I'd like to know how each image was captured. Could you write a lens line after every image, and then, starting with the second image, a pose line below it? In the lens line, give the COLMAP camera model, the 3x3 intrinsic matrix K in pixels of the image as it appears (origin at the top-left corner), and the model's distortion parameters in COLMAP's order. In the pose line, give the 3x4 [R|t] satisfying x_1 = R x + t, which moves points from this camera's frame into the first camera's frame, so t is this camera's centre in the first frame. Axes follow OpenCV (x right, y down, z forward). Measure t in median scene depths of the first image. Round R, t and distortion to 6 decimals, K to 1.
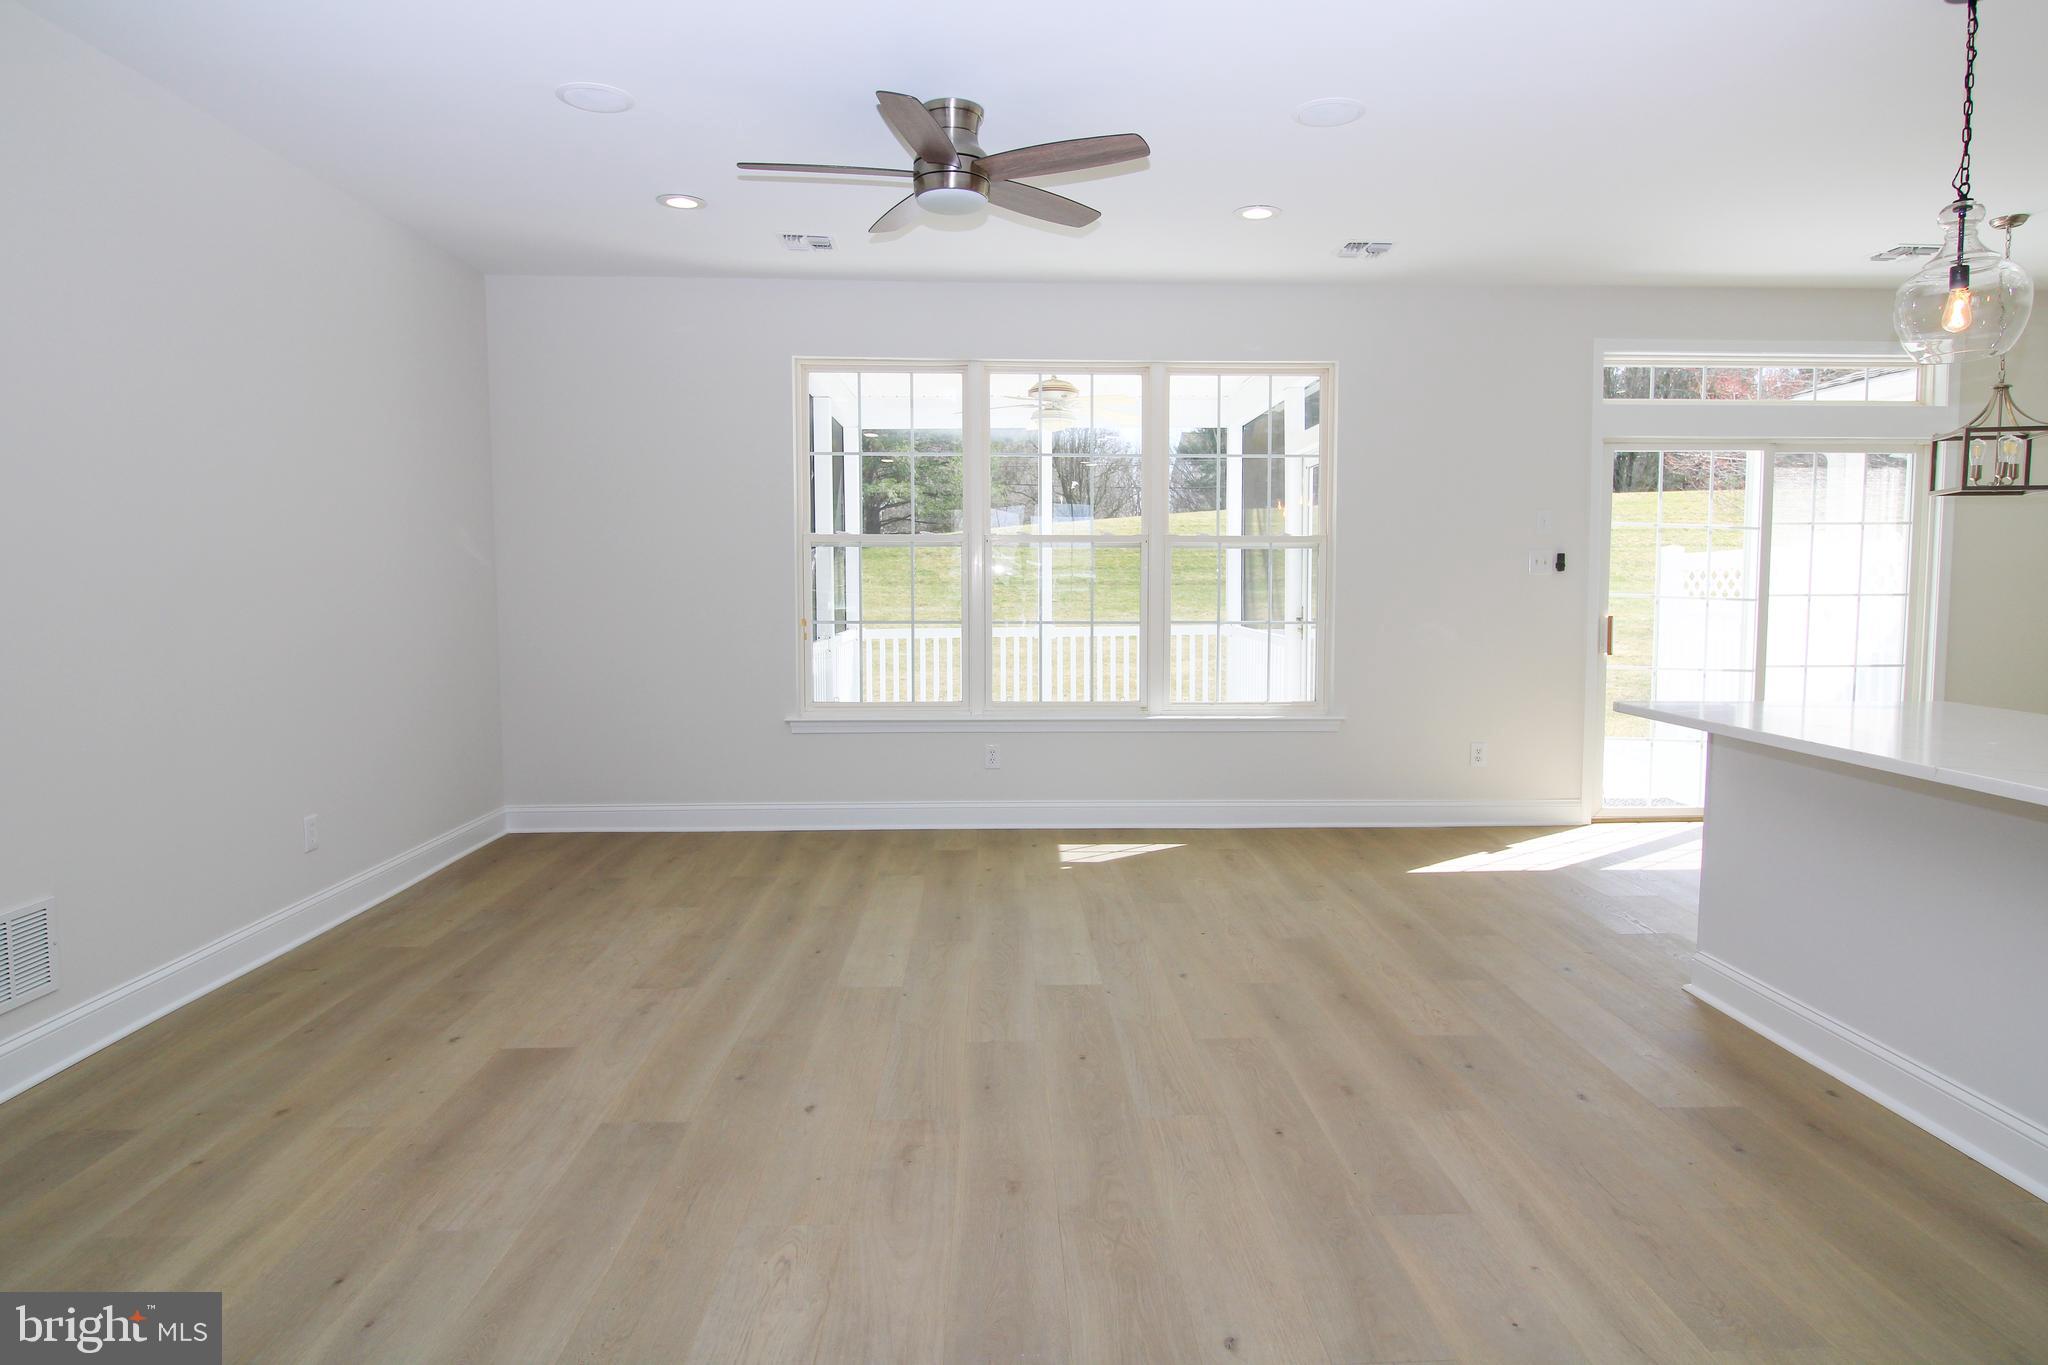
lens RADIAL K [[1178.4, 0, 1036.2], [0, 1178.4, 669.6], [0, 0, 1]] dist [-0.004414, -0.004758]
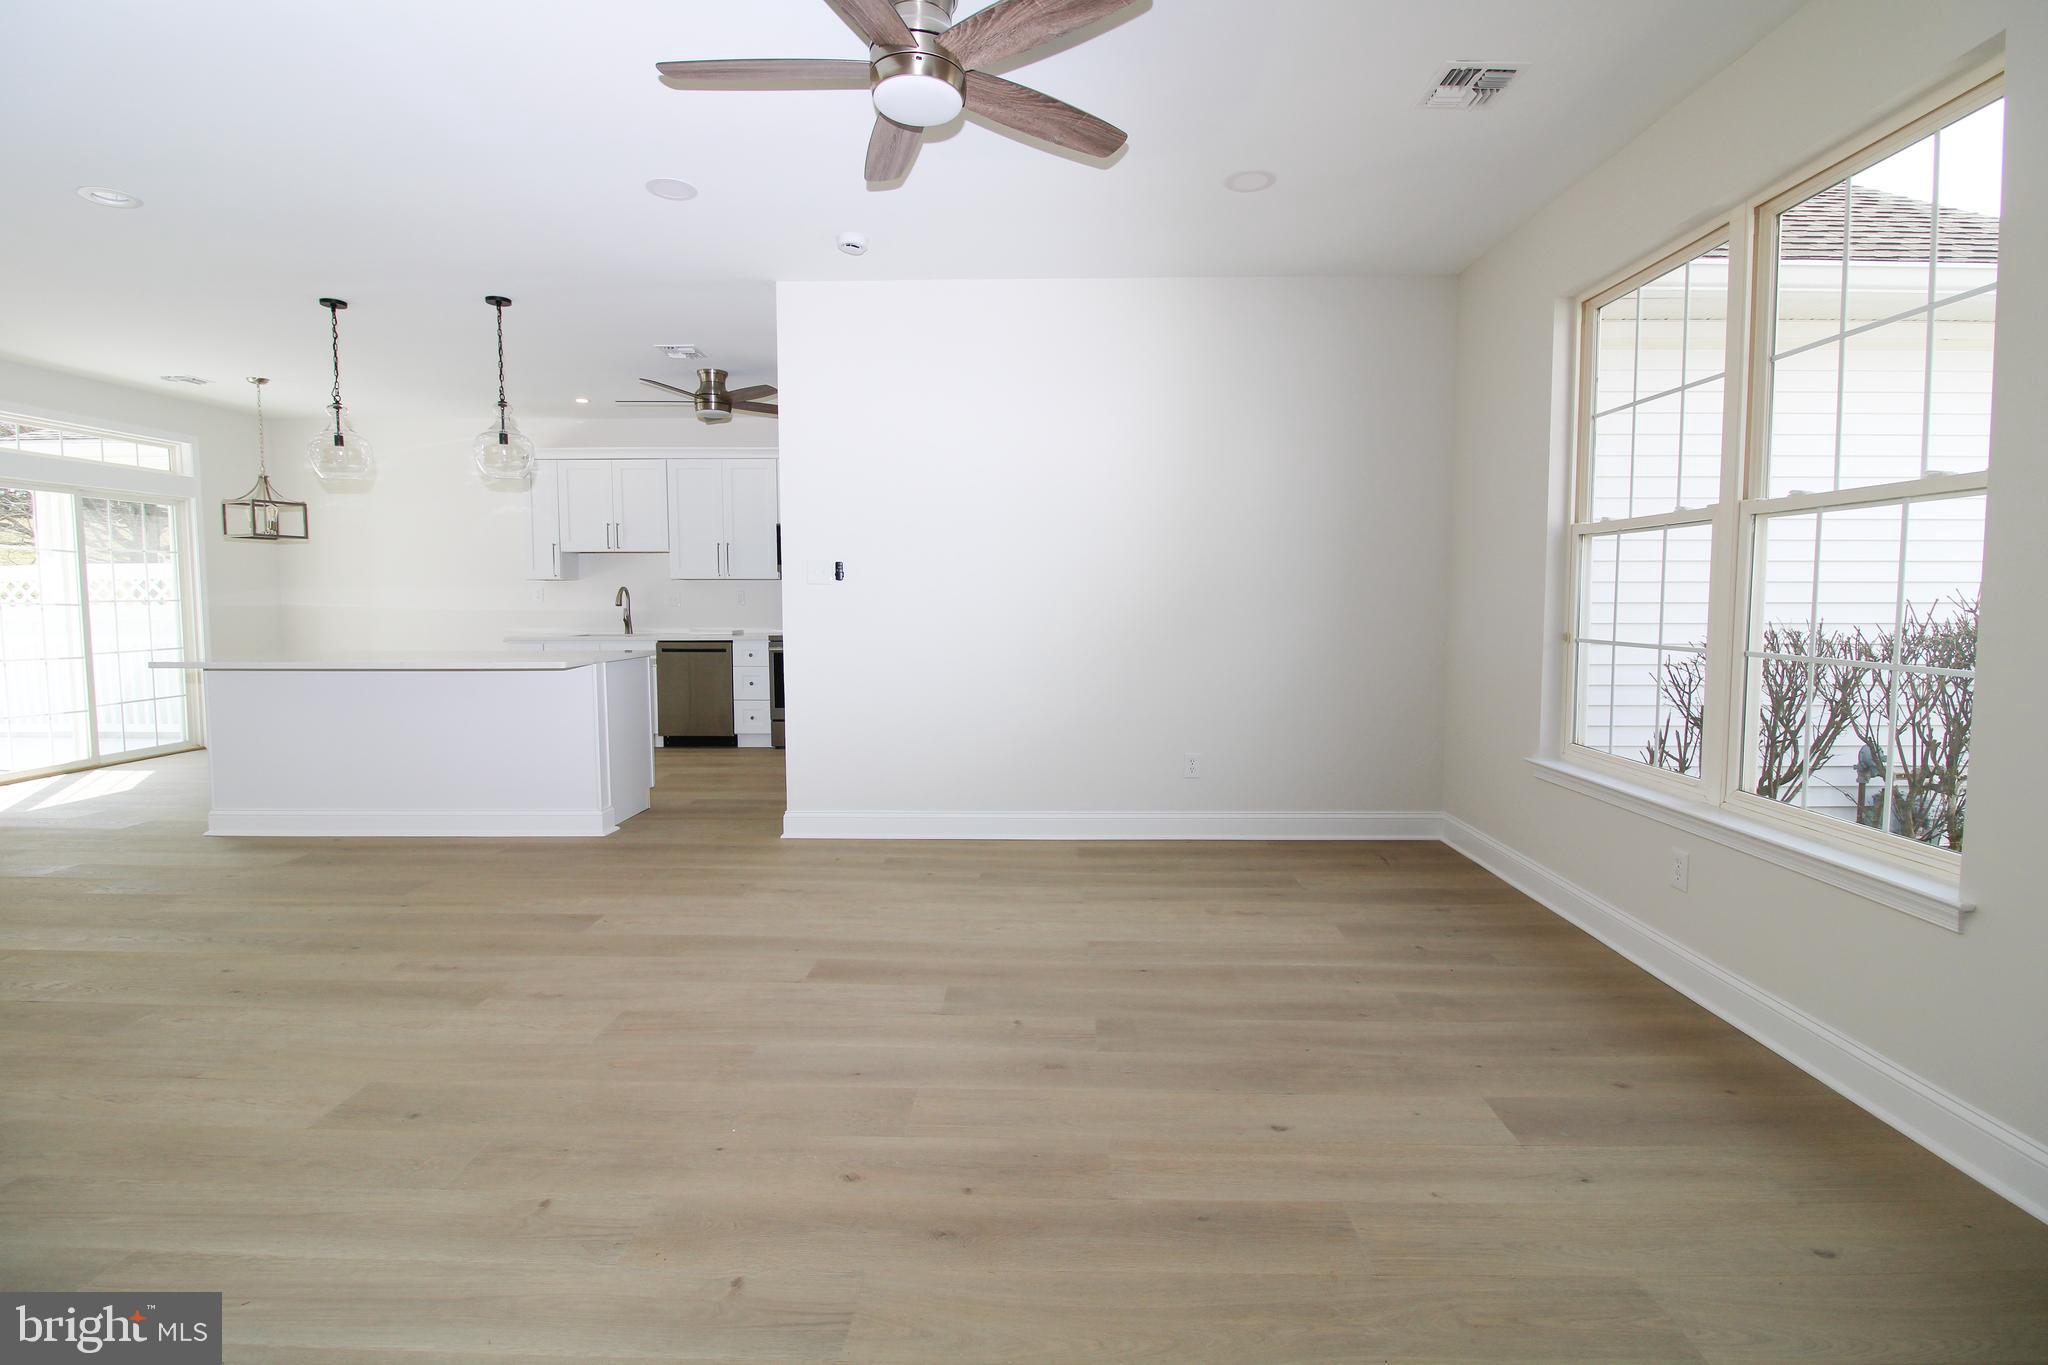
lens RADIAL K [[961.5, 0, 1025.3], [0, 961.5, 667.1], [0, 0, 1]] dist [-0.018210, -0.001438]
pose [[0.053592, -0.072103, 0.995956, -0.735239], [0.079384, 0.994541, 0.067729, 0.043146], [-0.995402, 0.075433, 0.059023, -0.244608]]
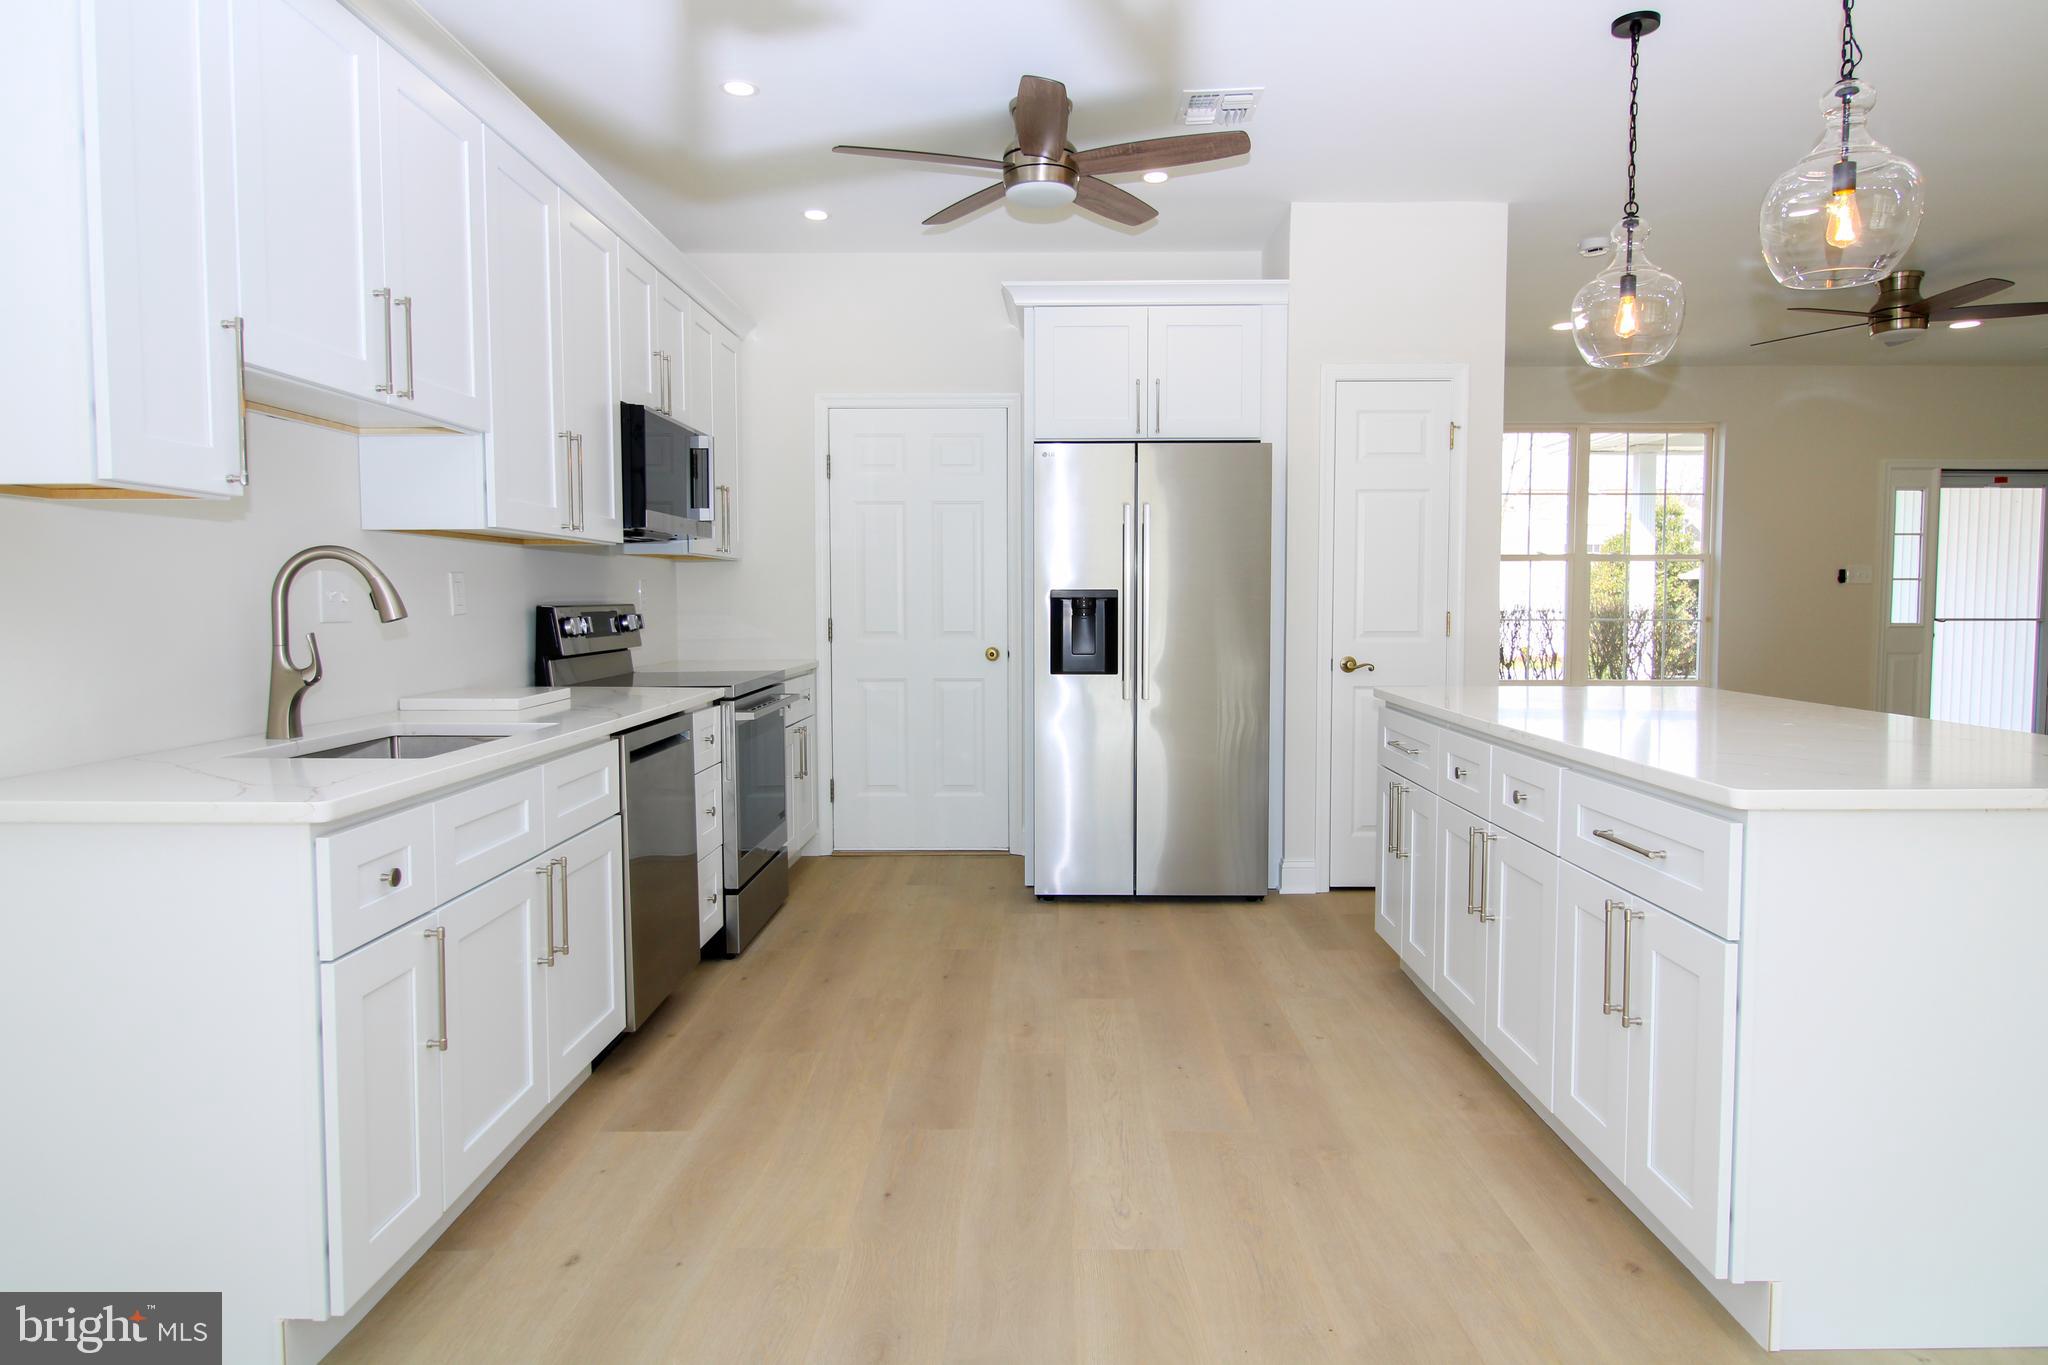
lens RADIAL K [[1222.7, 0, 1035.0], [0, 1222.7, 663.5], [0, 0, 1]] dist [0.002973, -0.000296]
pose [[-0.999558, -0.001276, 0.029688, 1.116800], [0.002671, 0.991175, 0.132532, -0.100350], [-0.029595, 0.132553, -0.990734, 1.609205]]
